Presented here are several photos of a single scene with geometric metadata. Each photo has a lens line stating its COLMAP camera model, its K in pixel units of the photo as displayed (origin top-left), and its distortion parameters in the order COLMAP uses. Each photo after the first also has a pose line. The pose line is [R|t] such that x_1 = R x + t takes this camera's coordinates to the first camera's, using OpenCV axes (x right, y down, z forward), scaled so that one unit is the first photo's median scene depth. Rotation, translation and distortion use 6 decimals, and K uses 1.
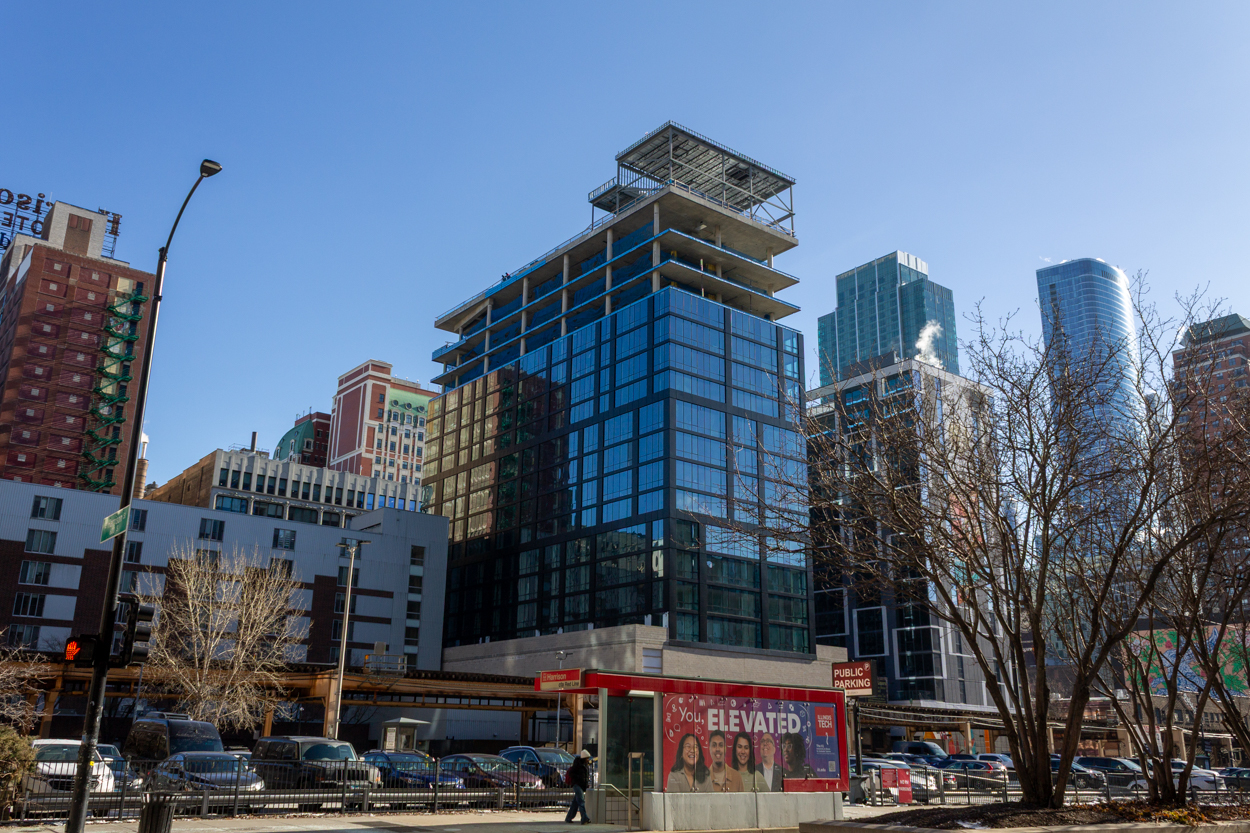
lens RADIAL K [[1067.5, 0, 615.4], [0, 1067.5, 425.4], [0, 0, 1]] dist [0.030684, 0.008296]
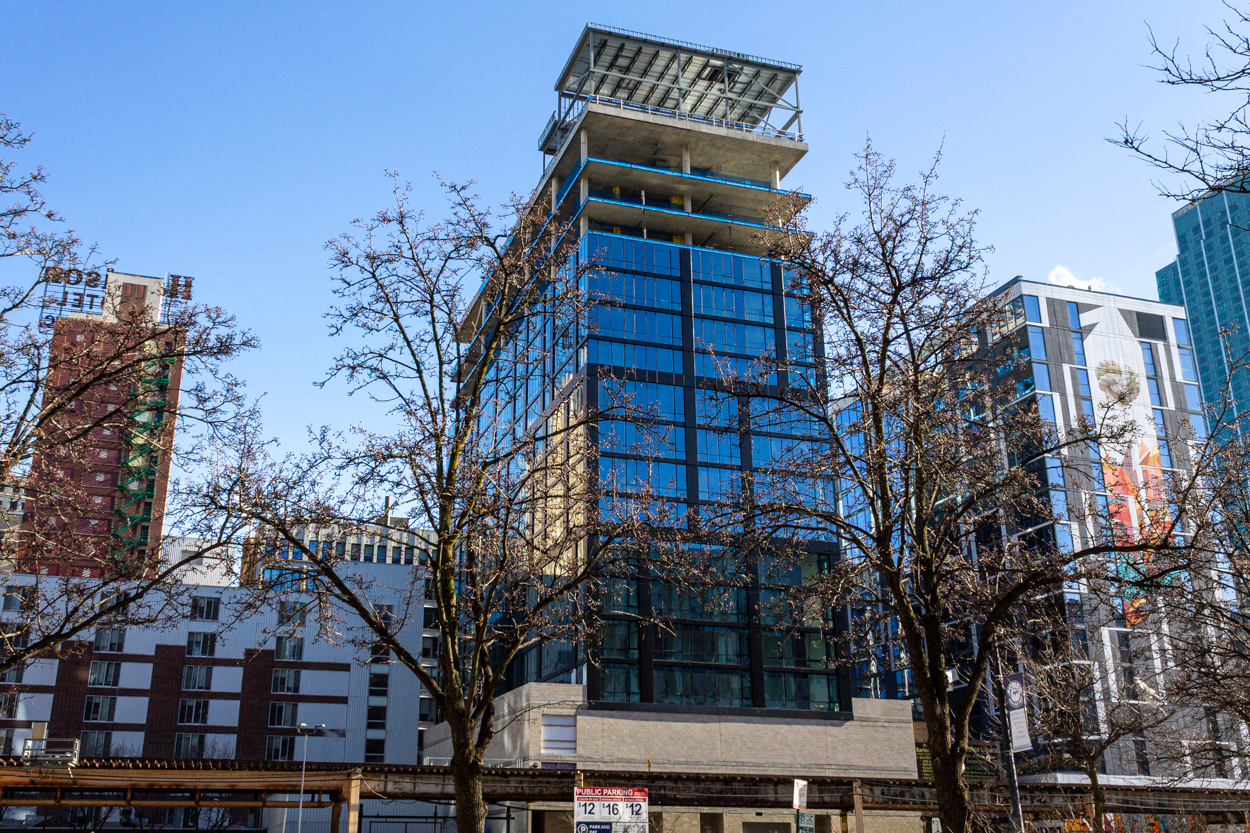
lens RADIAL K [[1225.4, 0, 627.2], [0, 1225.4, 404.1], [0, 0, 1]] dist [0.037383, 0.000000]
pose [[0.941069, -0.133490, -0.310758, 0.296679], [0.114115, 0.990257, -0.079803, 0.057163], [0.318383, 0.039638, 0.947133, 0.170189]]
